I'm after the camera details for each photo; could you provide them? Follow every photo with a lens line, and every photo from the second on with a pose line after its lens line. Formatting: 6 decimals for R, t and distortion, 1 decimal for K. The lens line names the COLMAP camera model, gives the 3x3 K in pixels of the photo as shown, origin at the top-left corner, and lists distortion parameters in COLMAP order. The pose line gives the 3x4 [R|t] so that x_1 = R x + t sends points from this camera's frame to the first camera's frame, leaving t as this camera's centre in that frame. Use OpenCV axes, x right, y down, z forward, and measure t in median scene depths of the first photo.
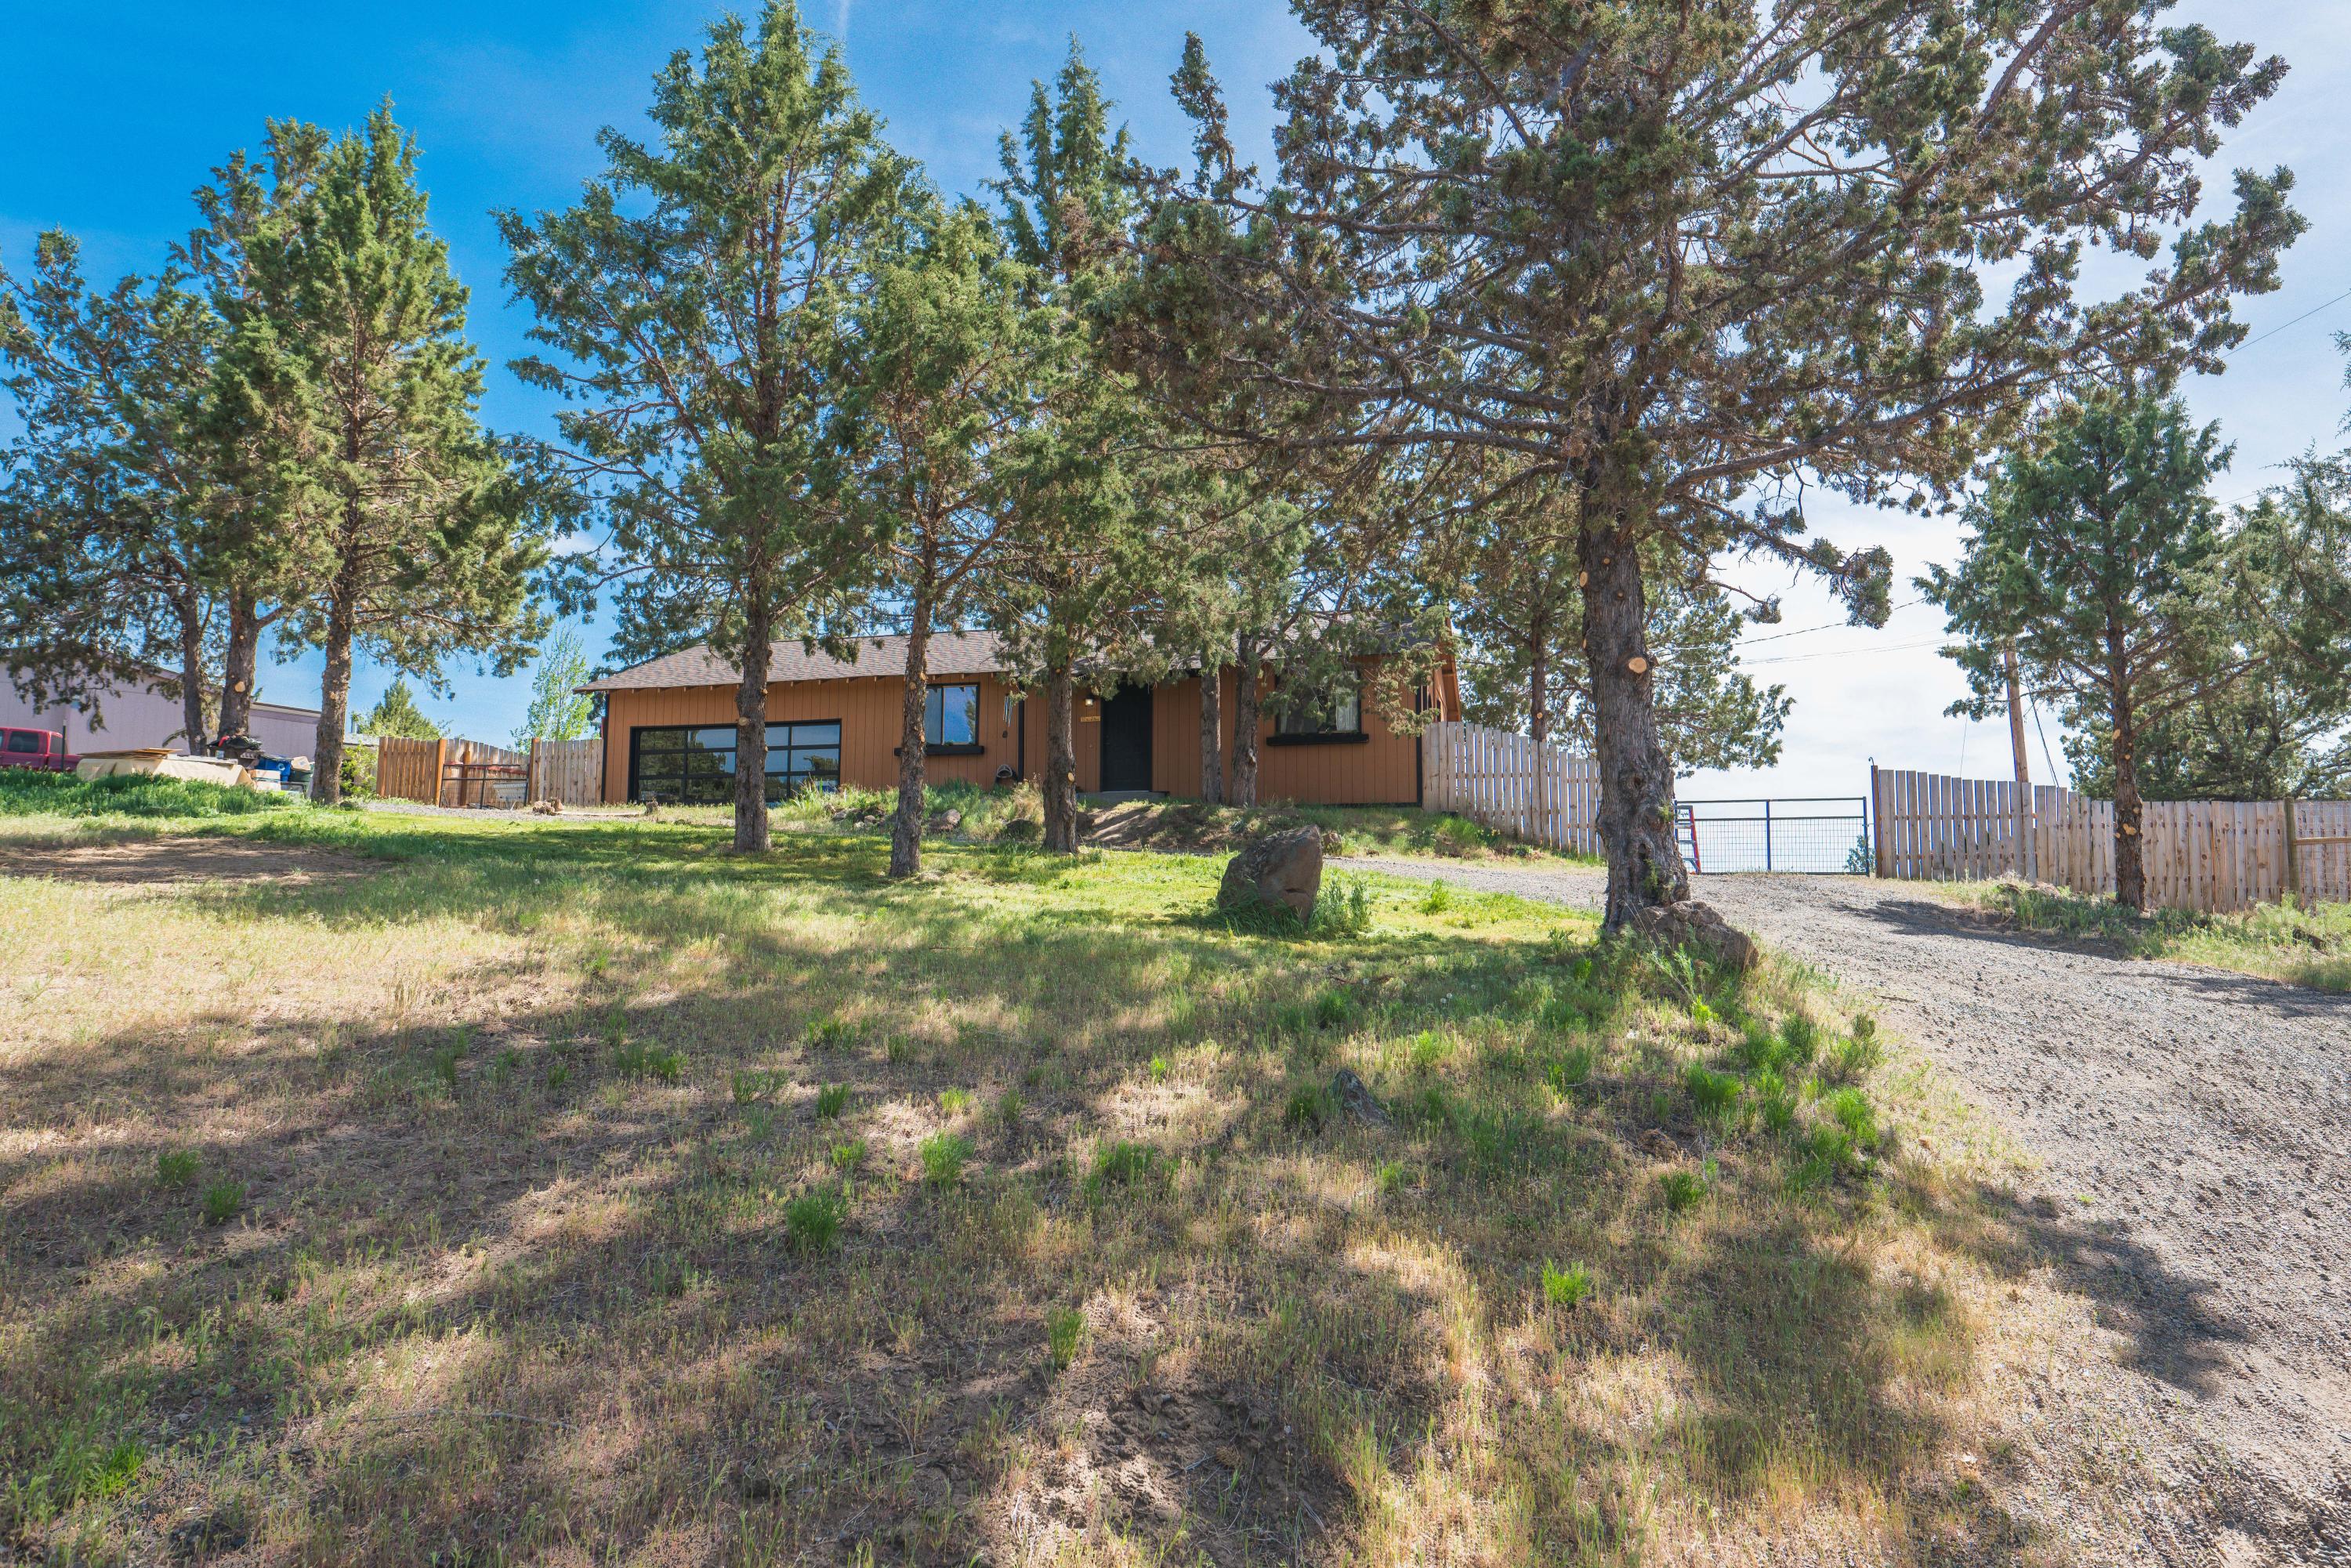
lens RADIAL K [[1363.0, 0, 1175.6], [0, 1363.0, 783.2], [0, 0, 1]] dist [-0.021894, 0.000002]
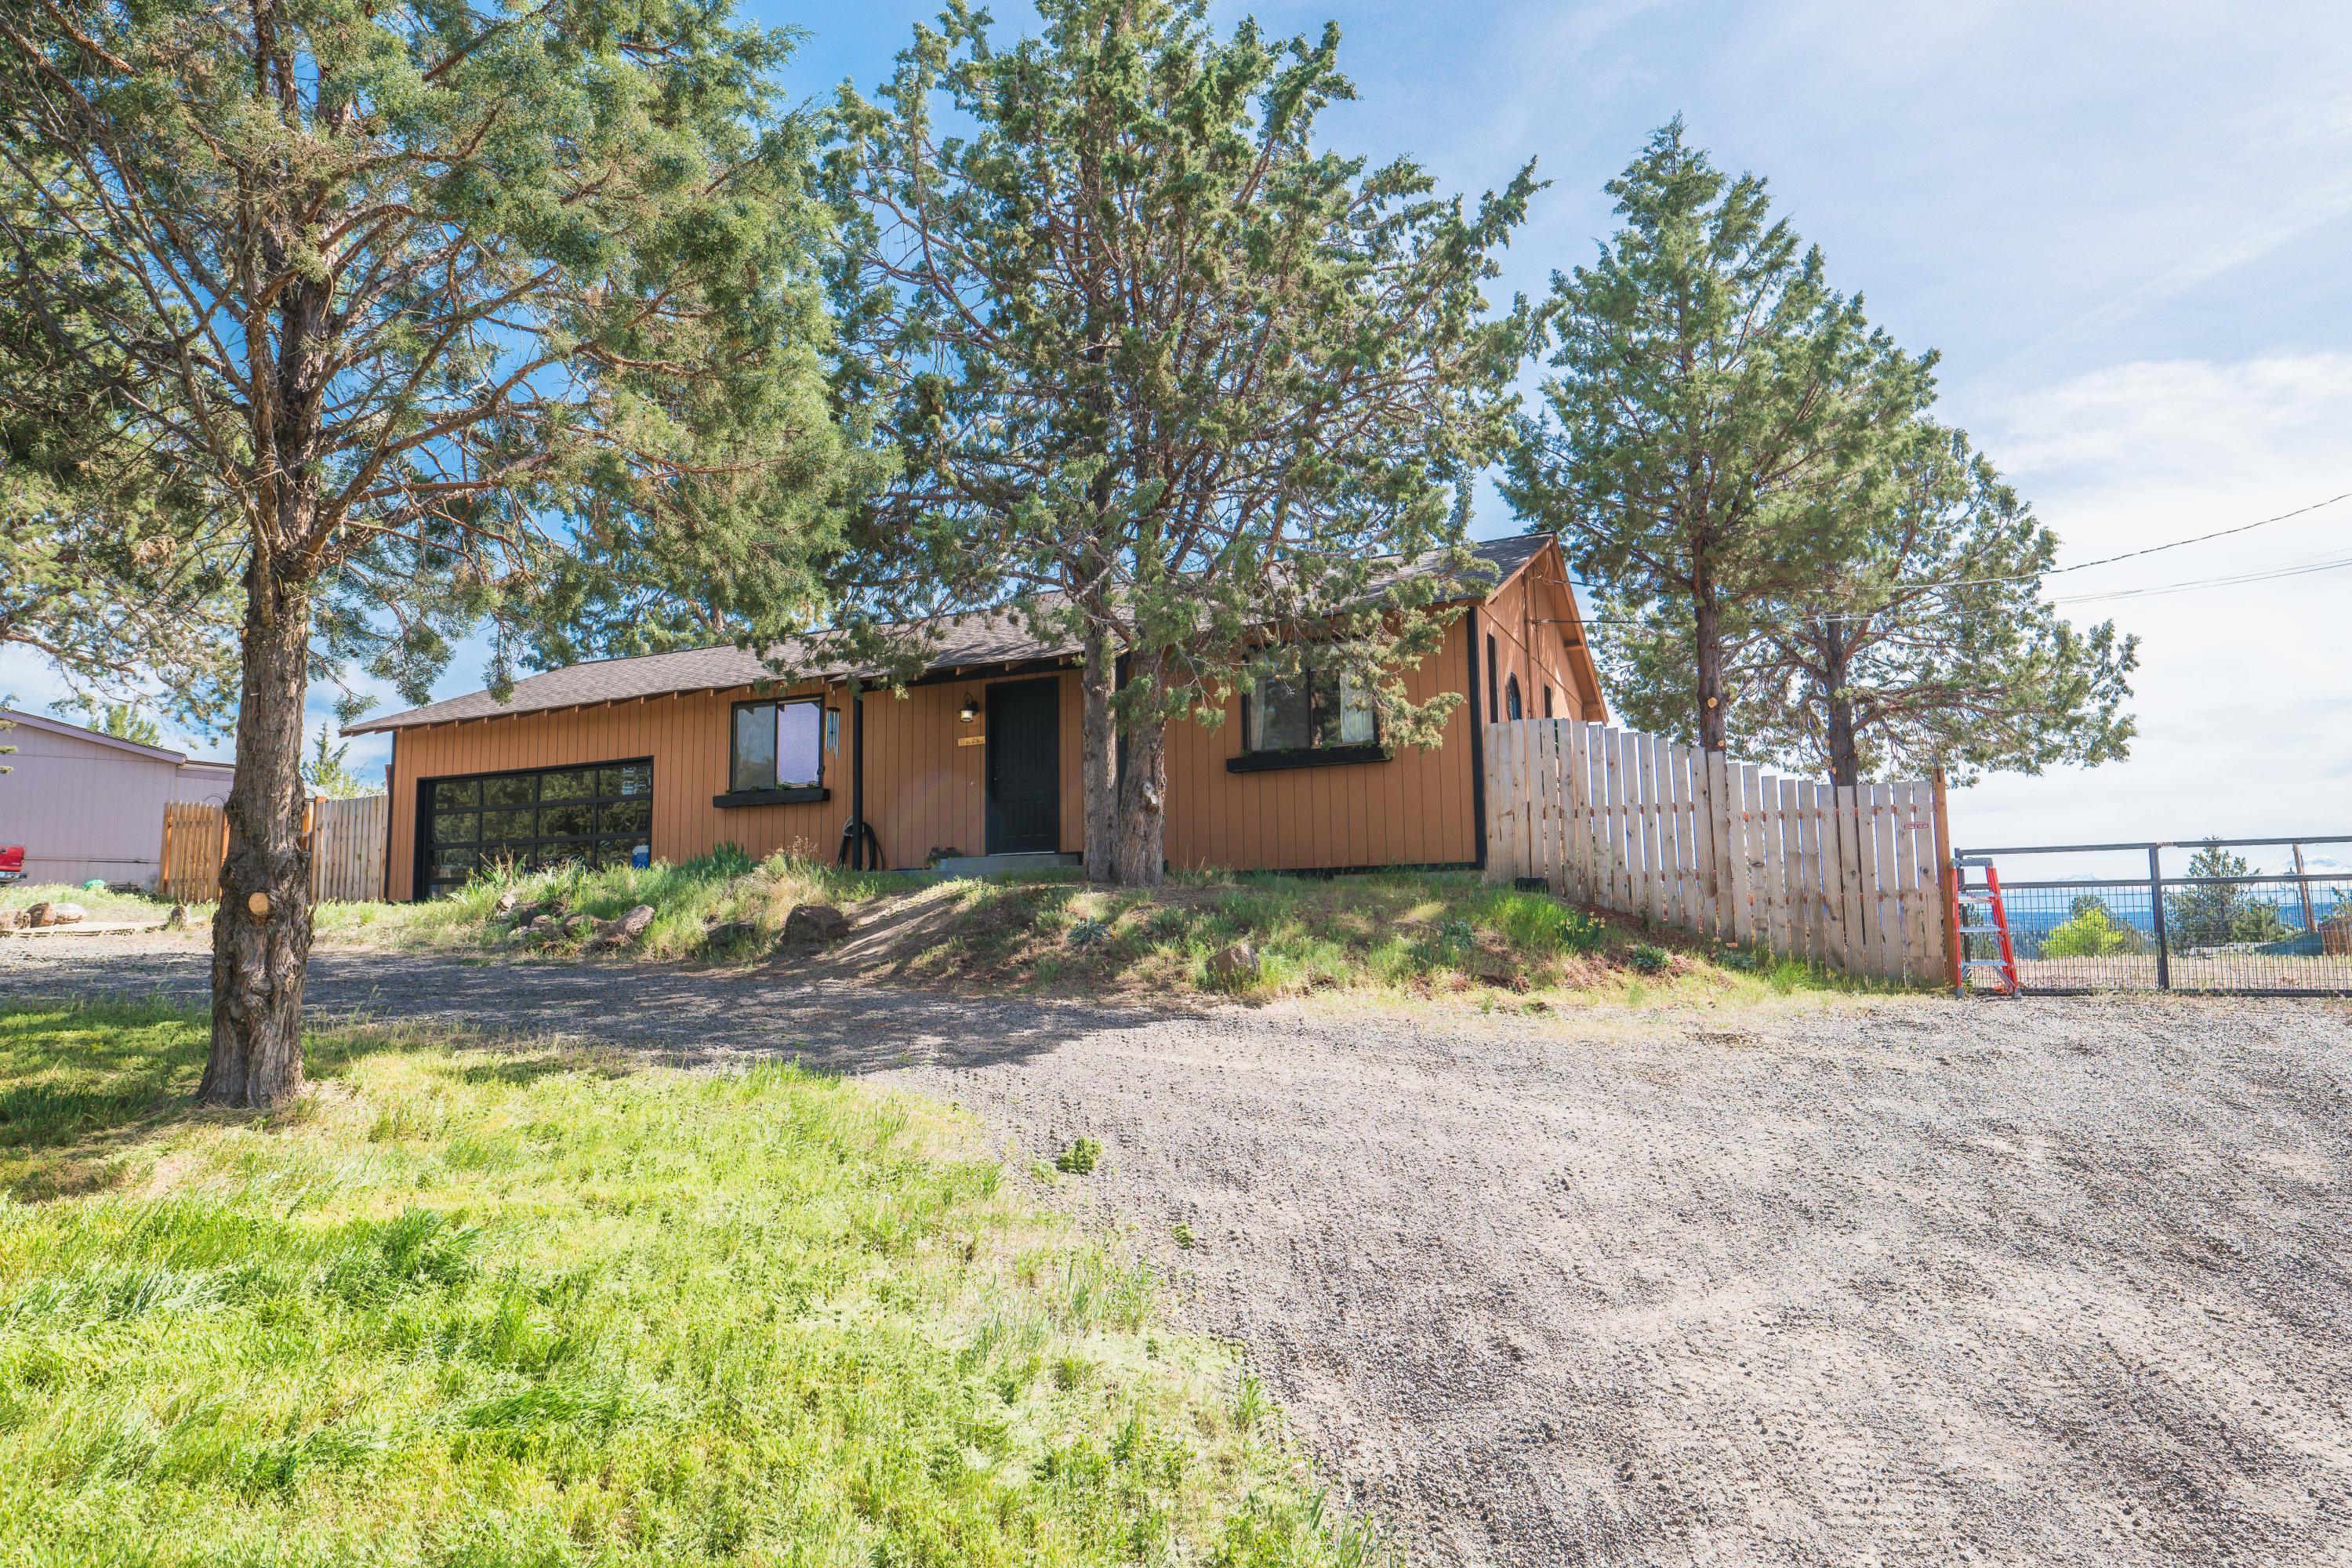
lens RADIAL K [[1363.7, 0, 1182.5], [0, 1363.7, 791.0], [0, 0, 1]] dist [-0.021894, 0.000002]
pose [[0.985290, -0.037531, -0.166719, 0.105990], [0.036448, 0.999290, -0.009552, -0.010145], [0.166959, 0.003335, 0.985958, 0.287039]]
